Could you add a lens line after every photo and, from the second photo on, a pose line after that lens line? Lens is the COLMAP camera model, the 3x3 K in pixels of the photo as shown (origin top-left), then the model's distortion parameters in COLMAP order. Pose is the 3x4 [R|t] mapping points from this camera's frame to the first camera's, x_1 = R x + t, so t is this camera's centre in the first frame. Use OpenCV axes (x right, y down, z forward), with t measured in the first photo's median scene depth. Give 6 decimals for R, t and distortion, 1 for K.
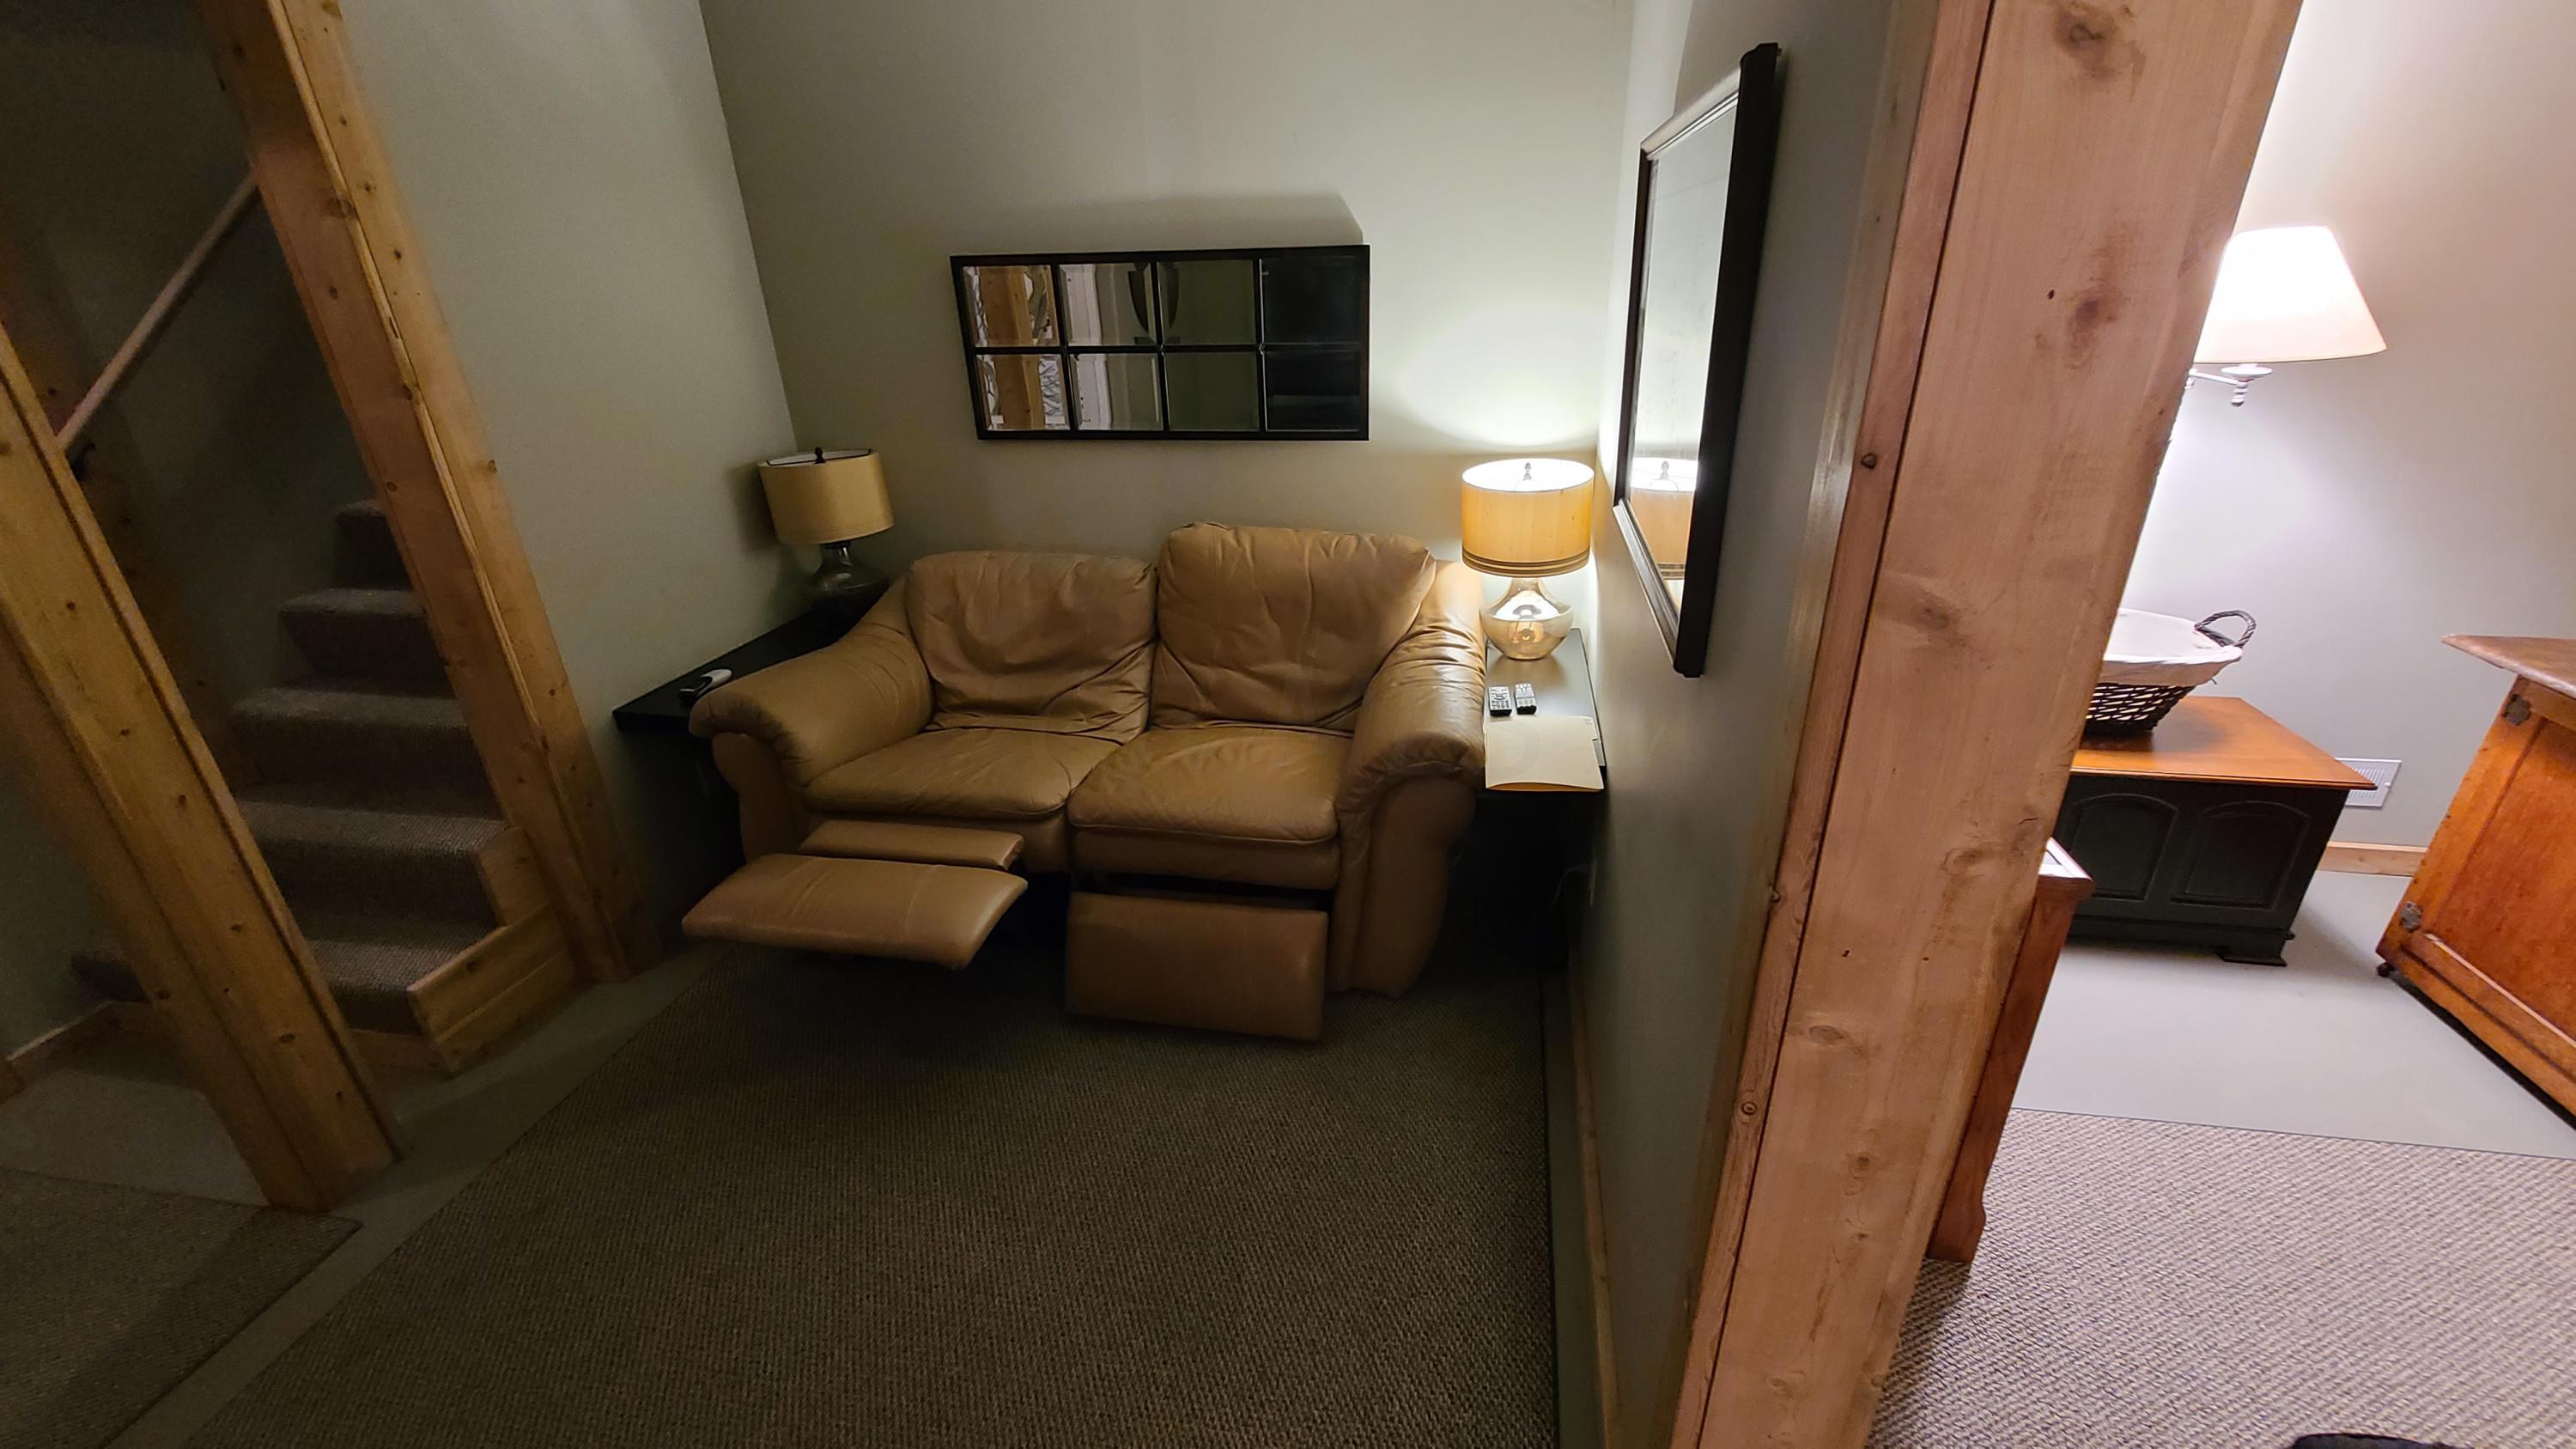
lens RADIAL K [[1053.8, 0, 1310.2], [0, 1053.8, 733.0], [0, 0, 1]] dist [-0.009655, -0.000625]
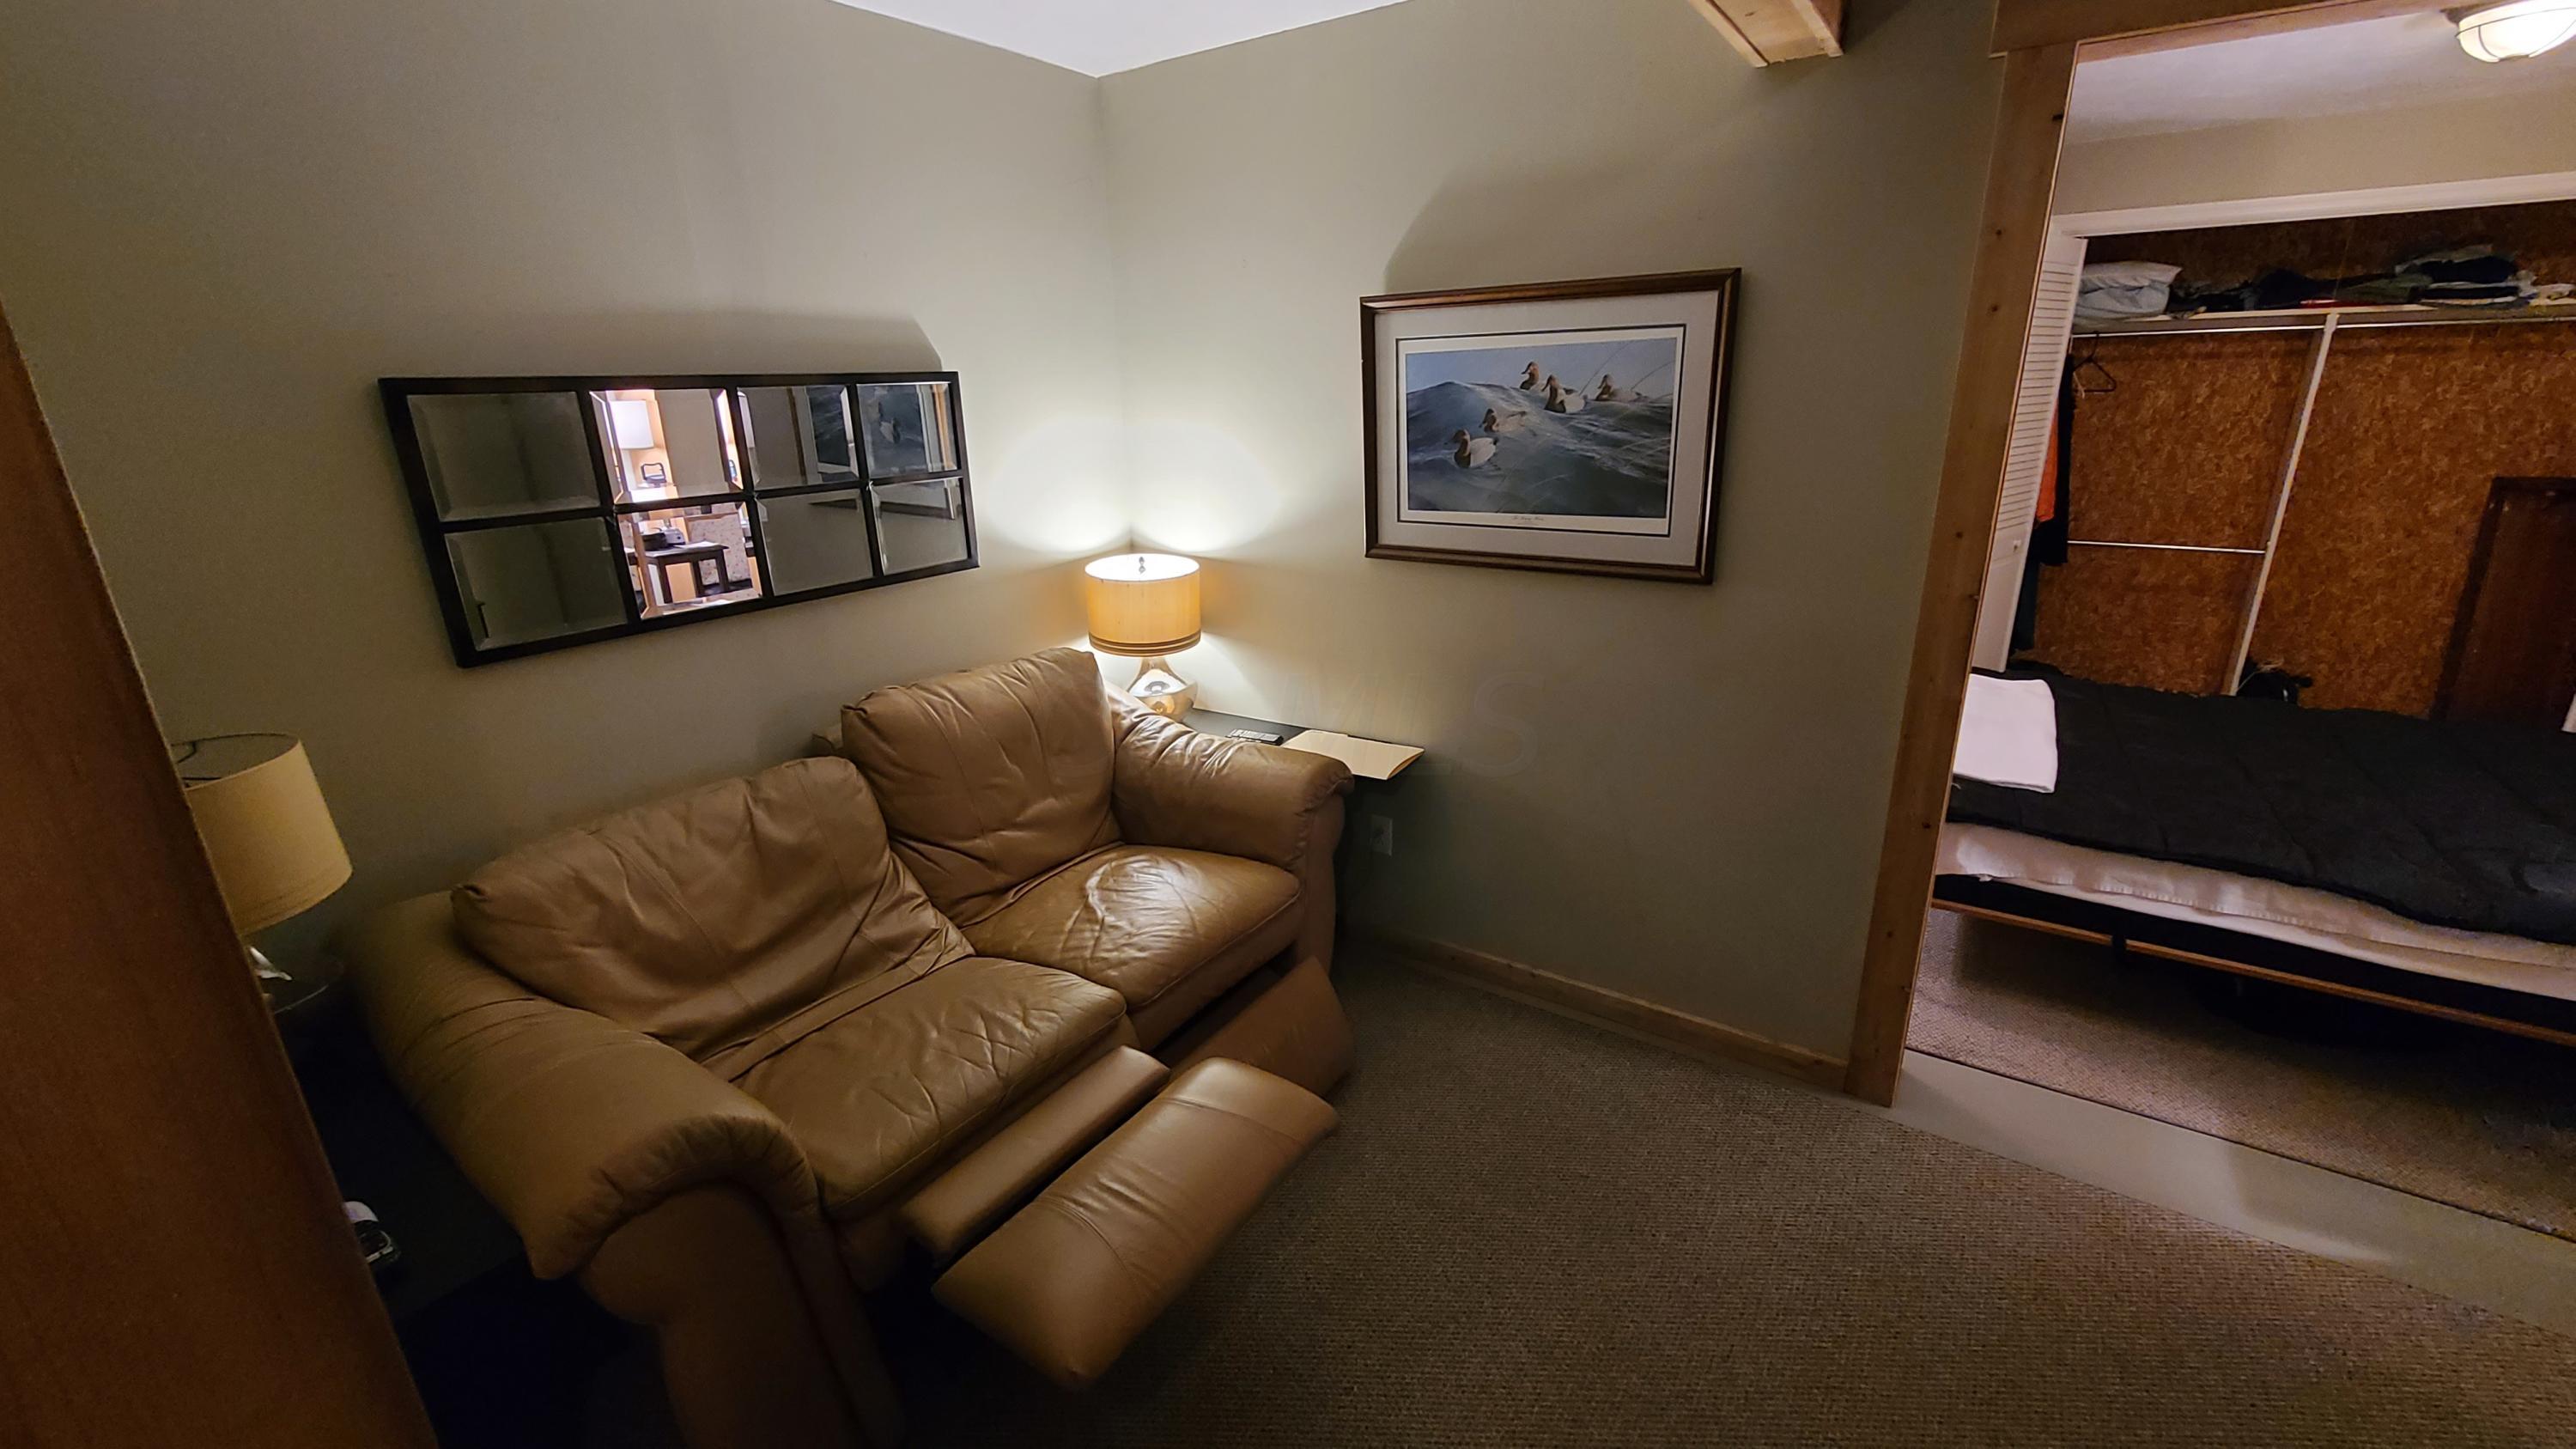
lens RADIAL K [[1053.8, 0, 1310.2], [0, 1053.8, 733.0], [0, 0, 1]] dist [-0.009655, -0.000625]
pose [[0.399197, -0.277860, 0.873748, -0.714716], [0.394602, 0.912265, 0.109823, -0.128422], [-0.827606, 0.300942, 0.473817, 0.347692]]
